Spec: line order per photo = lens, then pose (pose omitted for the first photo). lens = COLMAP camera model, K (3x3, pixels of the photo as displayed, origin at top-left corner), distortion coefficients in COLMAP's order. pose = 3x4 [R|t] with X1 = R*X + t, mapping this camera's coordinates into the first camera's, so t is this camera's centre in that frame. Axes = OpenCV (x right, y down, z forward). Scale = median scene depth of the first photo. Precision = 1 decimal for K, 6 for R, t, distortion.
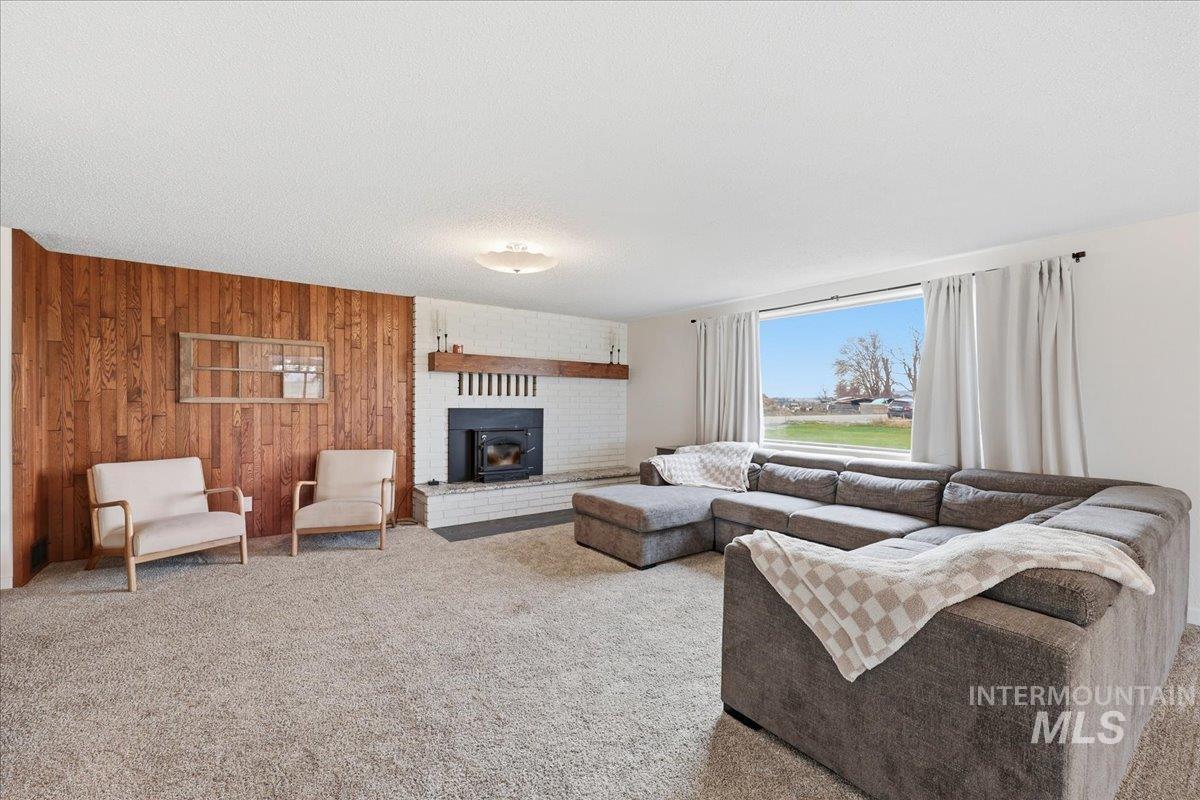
lens RADIAL K [[494.8, 0, 601.8], [0, 494.8, 410.2], [0, 0, 1]] dist [-0.001916, -0.000265]
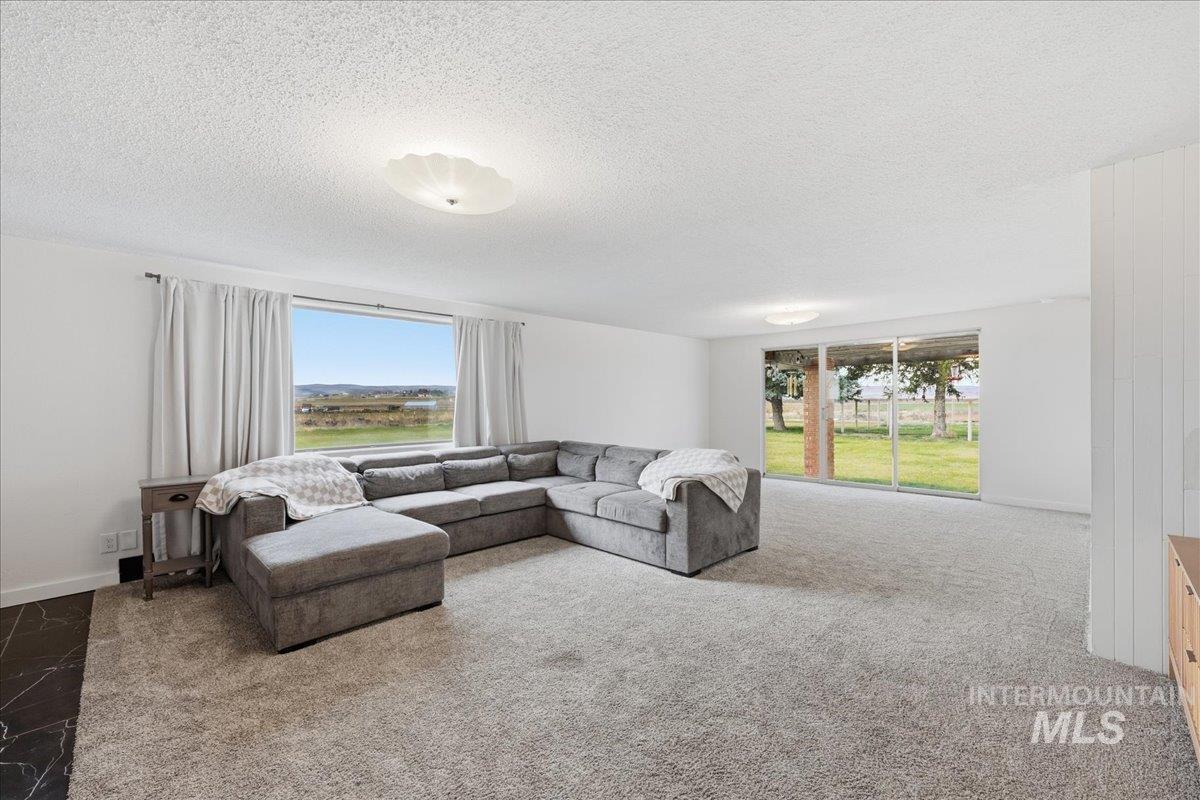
lens RADIAL K [[487.8, 0, 596.0], [0, 487.8, 405.0], [0, 0, 1]] dist [-0.000382, -0.000173]
pose [[-0.135897, -0.007854, 0.990692, -0.958086], [0.021125, 0.999718, 0.010823, -0.024047], [-0.990498, 0.022399, -0.135693, 1.039810]]
